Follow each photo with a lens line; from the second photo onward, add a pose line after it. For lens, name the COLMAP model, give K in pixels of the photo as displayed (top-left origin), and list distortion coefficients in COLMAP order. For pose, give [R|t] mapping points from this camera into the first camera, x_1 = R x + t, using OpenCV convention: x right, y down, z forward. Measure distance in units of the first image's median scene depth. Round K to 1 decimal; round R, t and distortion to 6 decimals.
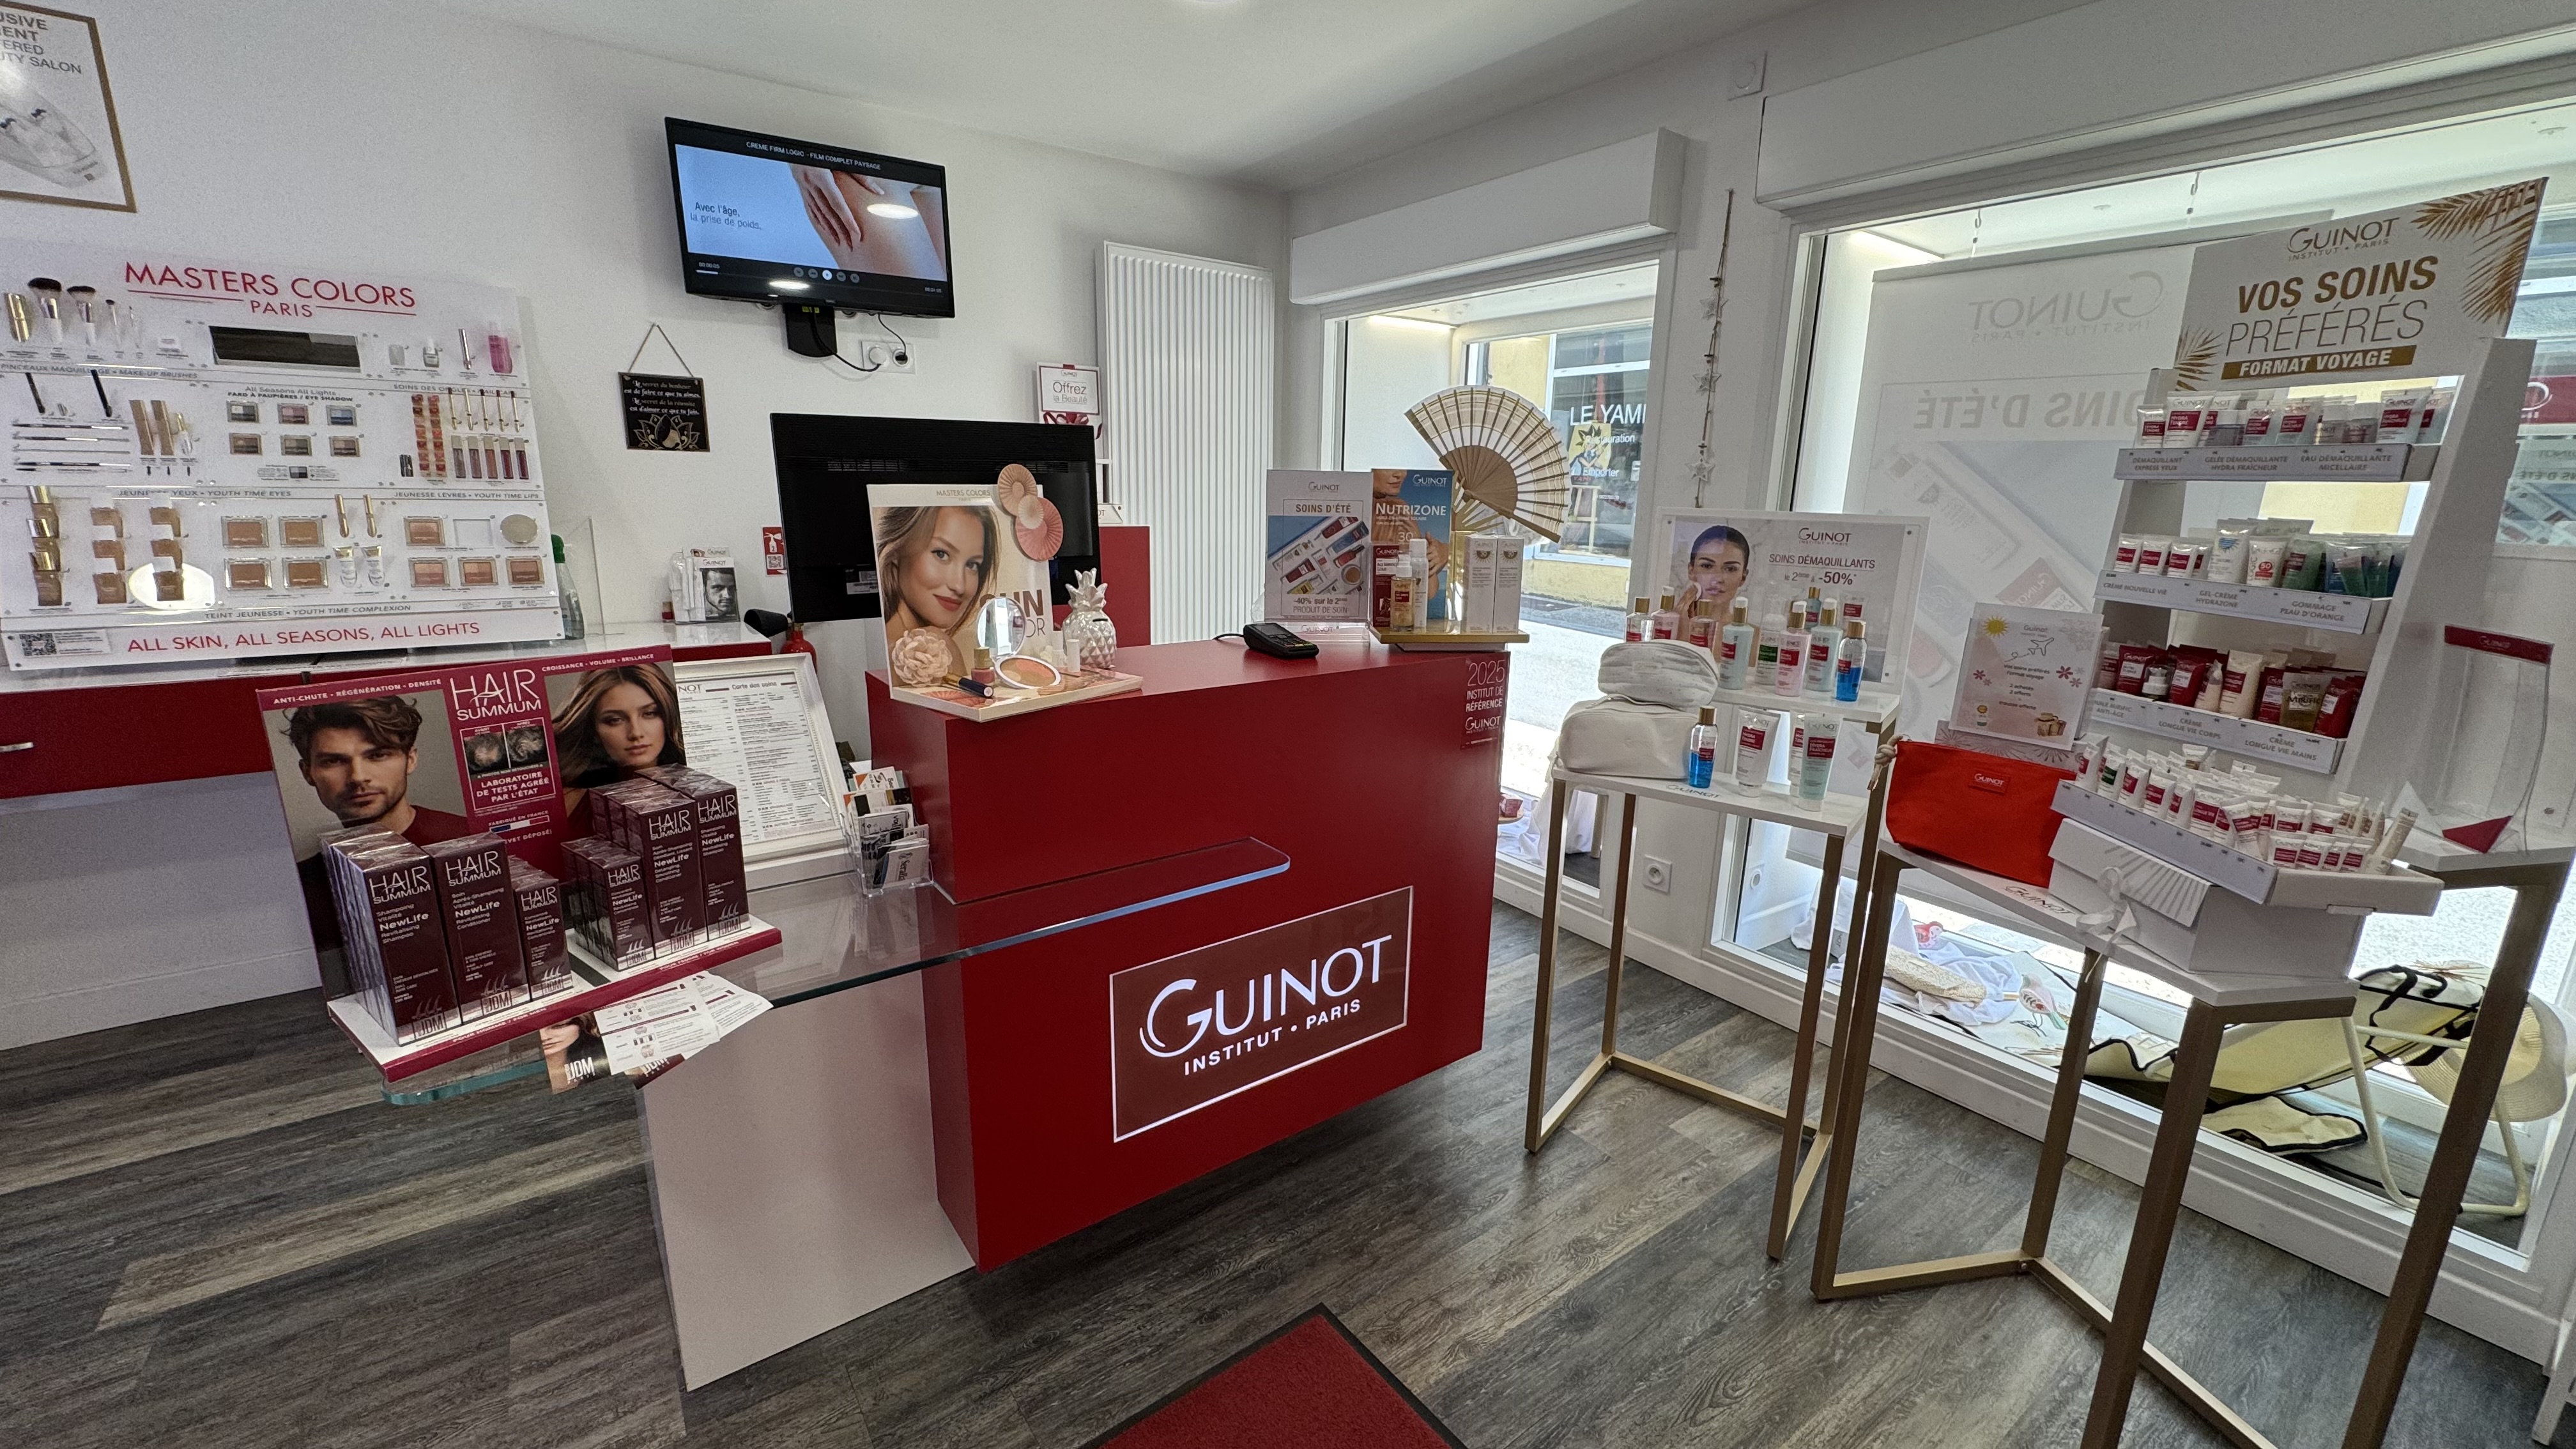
lens RADIAL K [[1023.7, 0, 1288.0], [0, 1023.7, 724.5], [0, 0, 1]] dist [-0.002055, -0.000126]
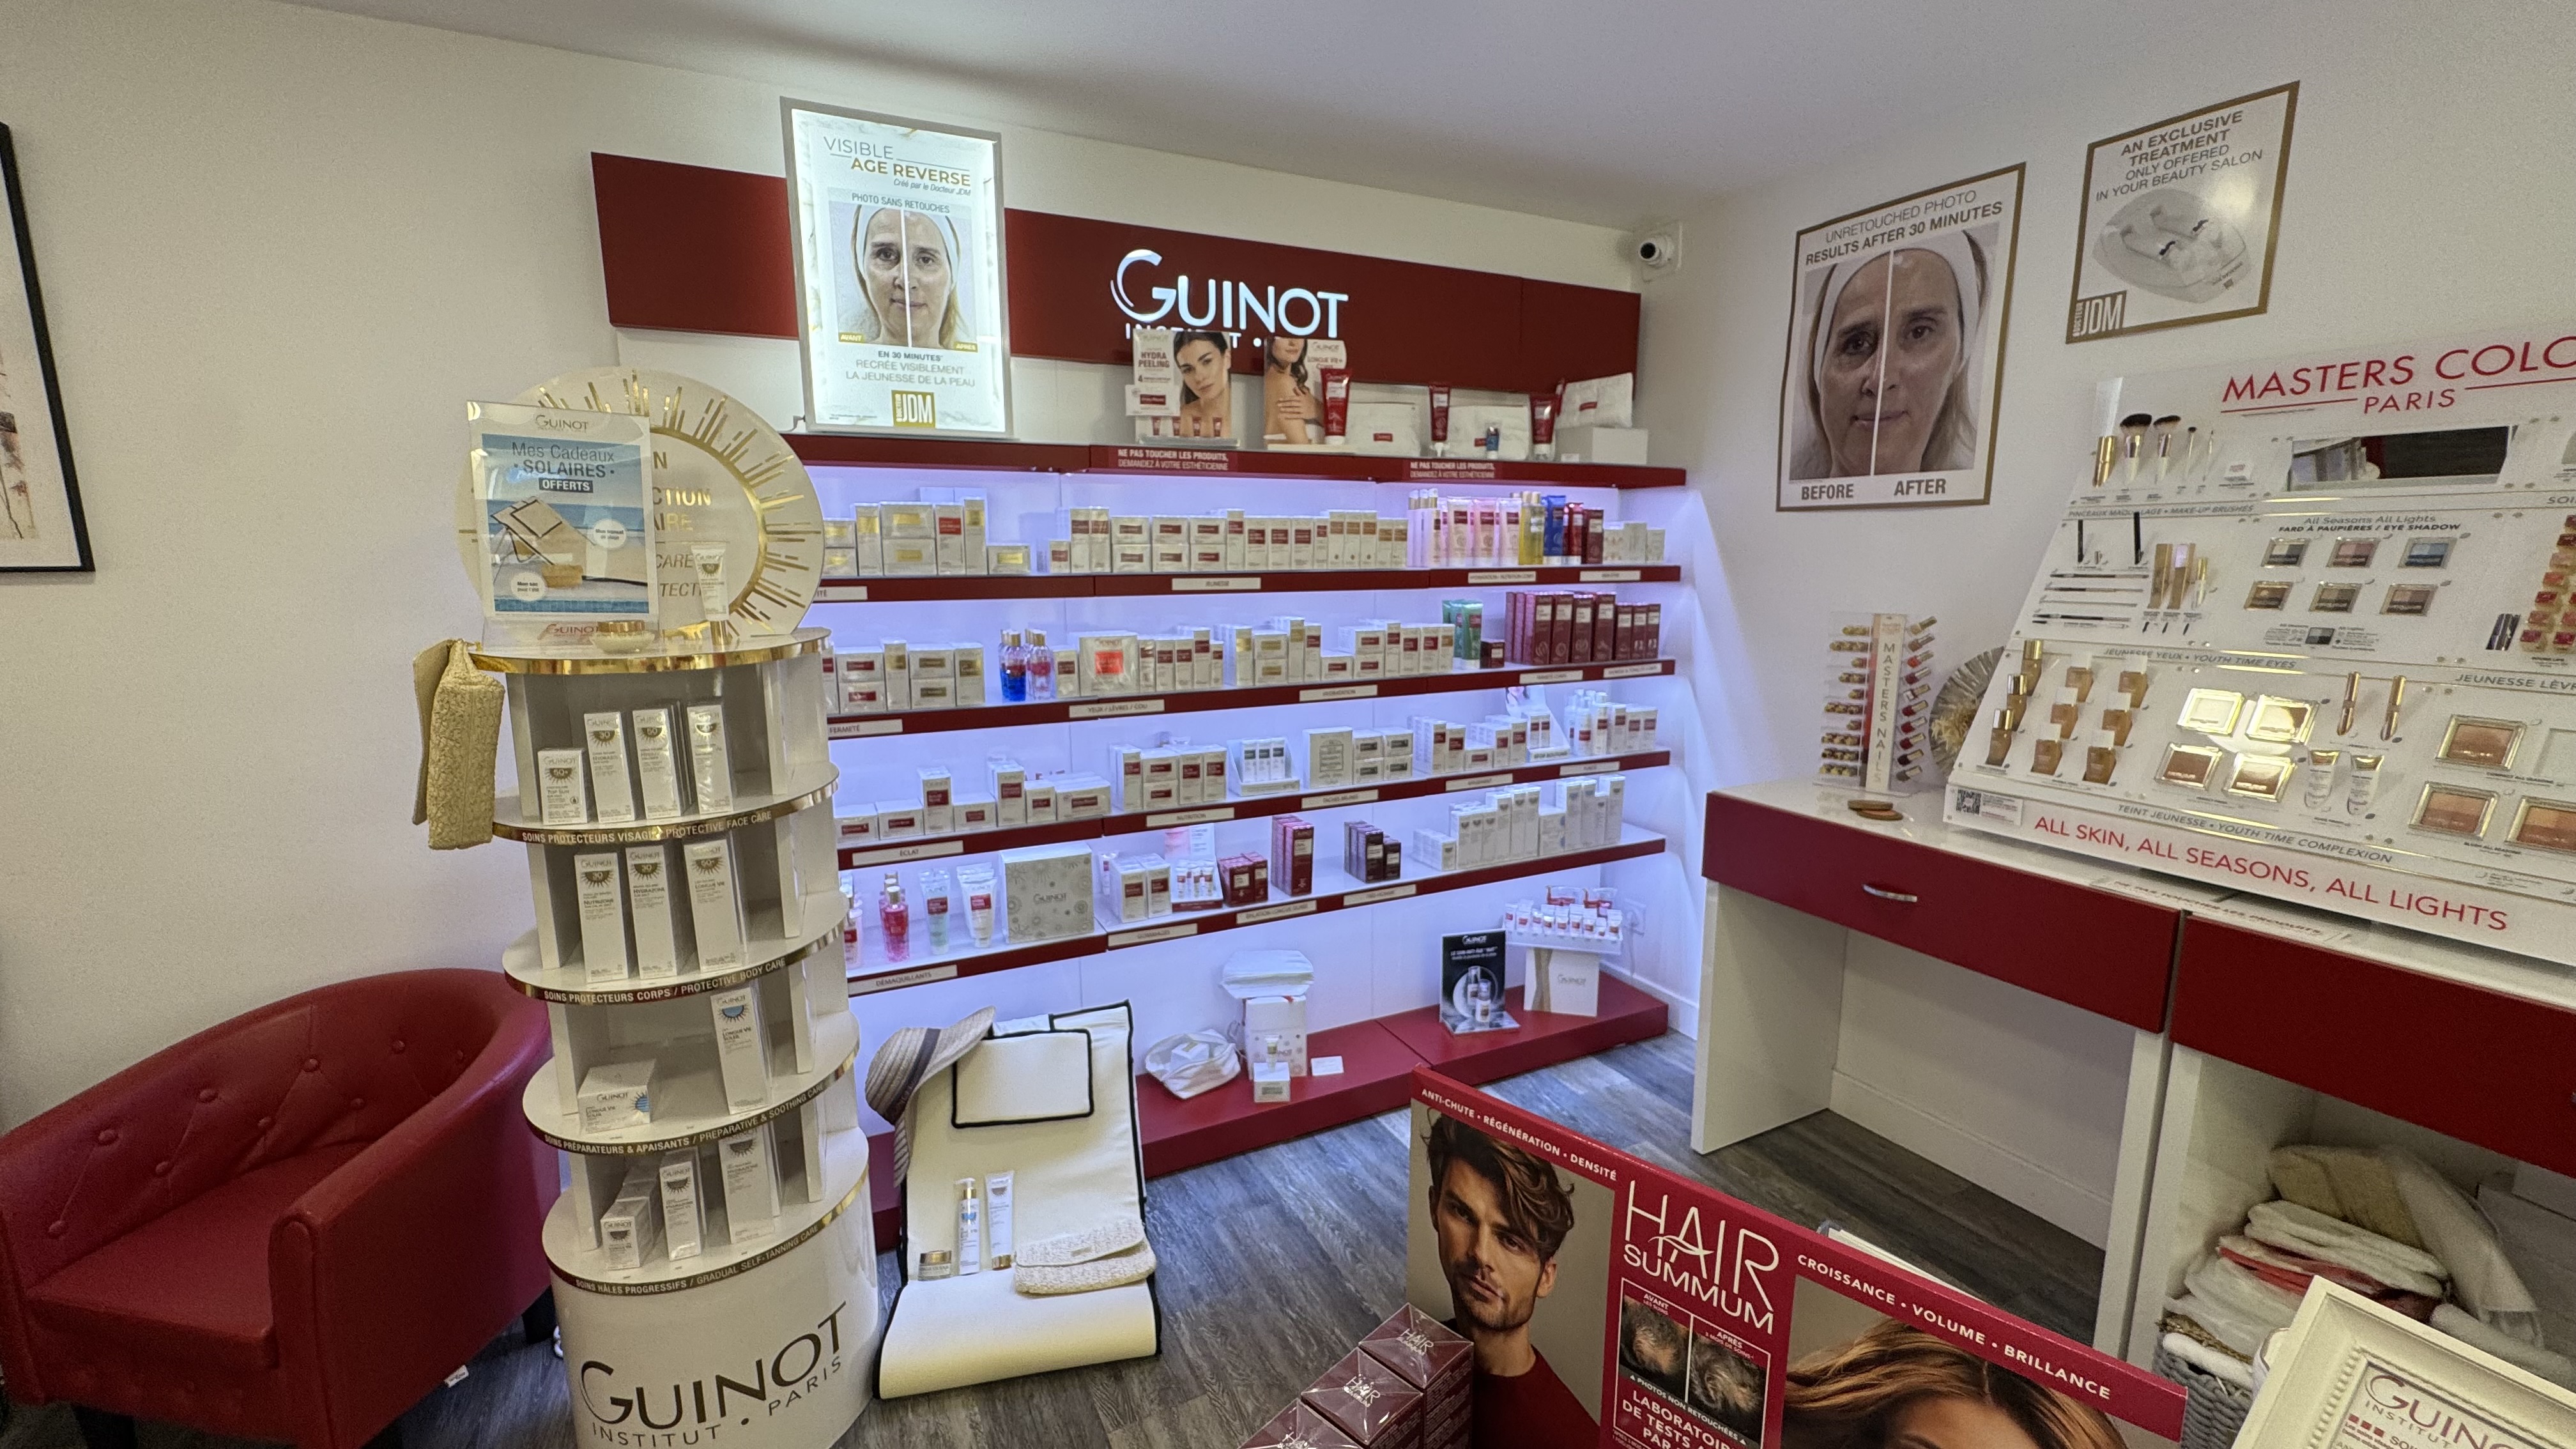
lens RADIAL K [[1029.7, 0, 1288.0], [0, 1029.7, 724.5], [0, 0, 1]] dist [-0.003859, -0.000118]
pose [[-0.153048, 0.144879, -0.977541, -0.208807], [-0.227176, 0.957544, 0.177483, -0.192760], [0.961752, 0.249238, -0.113637, 0.523620]]
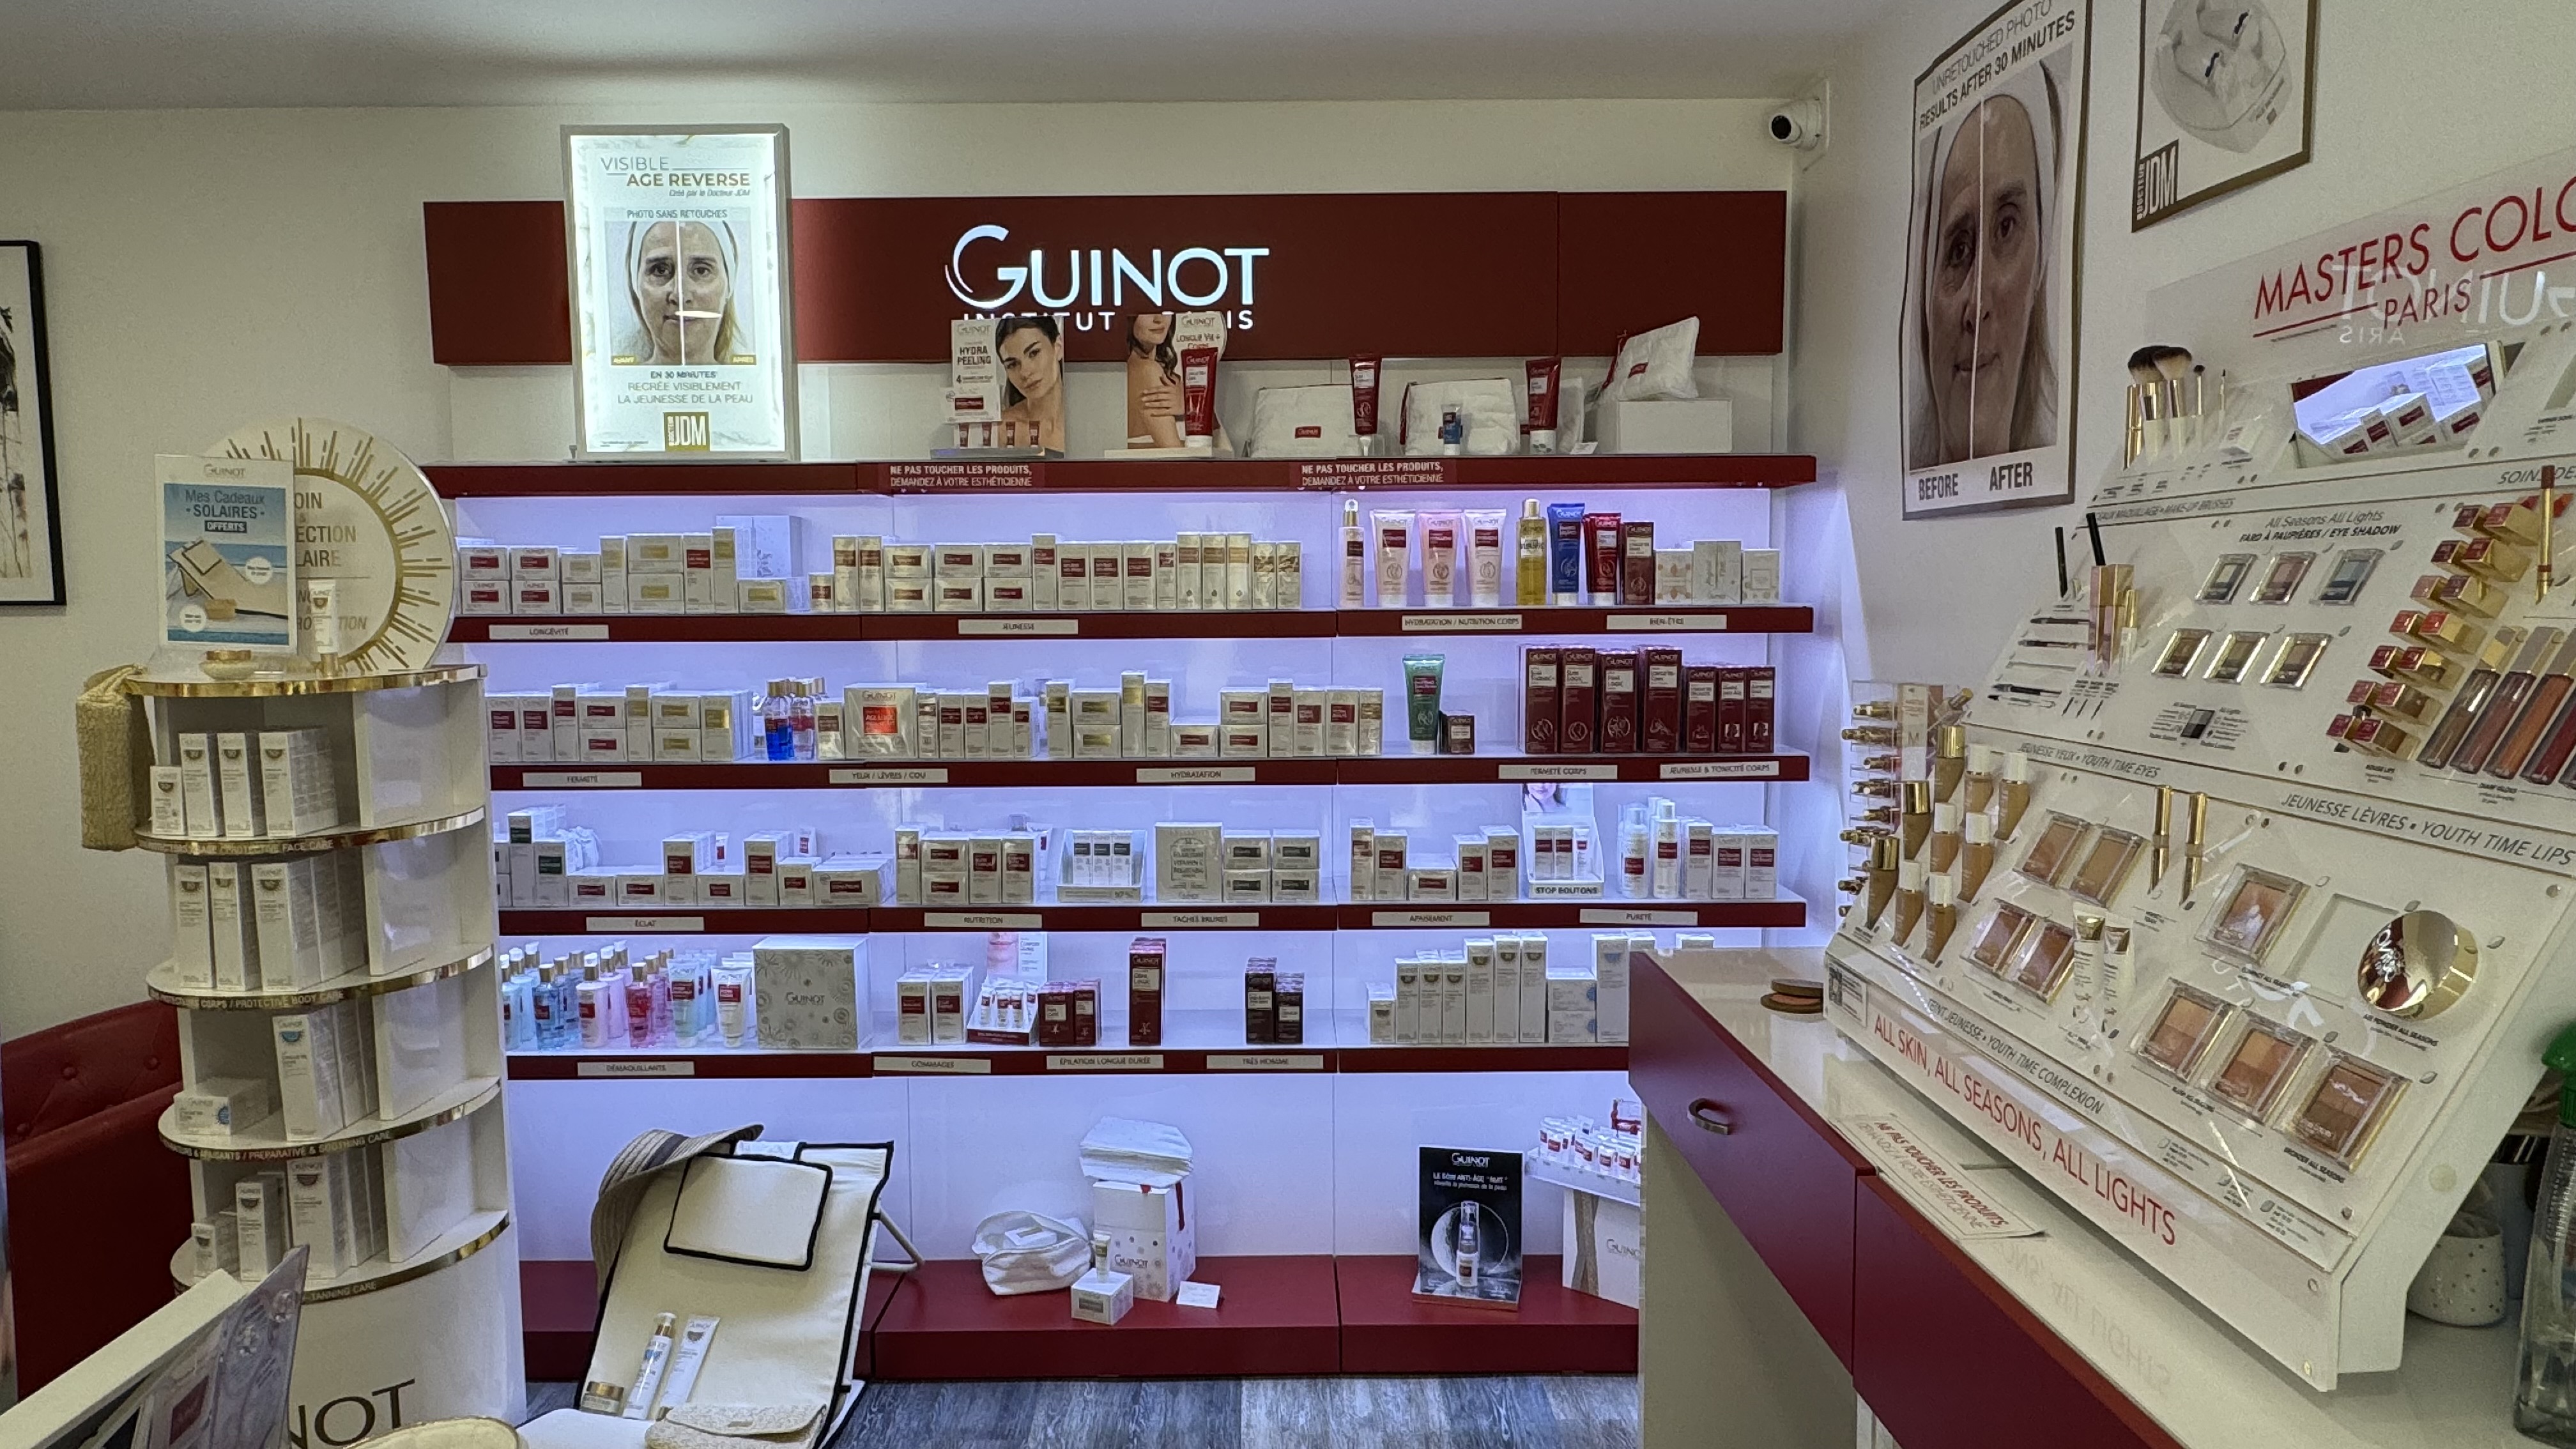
lens RADIAL K [[1577.6, 0, 1288.0], [0, 1577.6, 724.5], [0, 0, 1]] dist [-0.001350, -0.000823]
pose [[-0.569766, 0.051522, -0.820190, -0.340442], [-0.195409, 0.960914, 0.196108, -0.377162], [0.798236, 0.272009, -0.537429, 1.323201]]
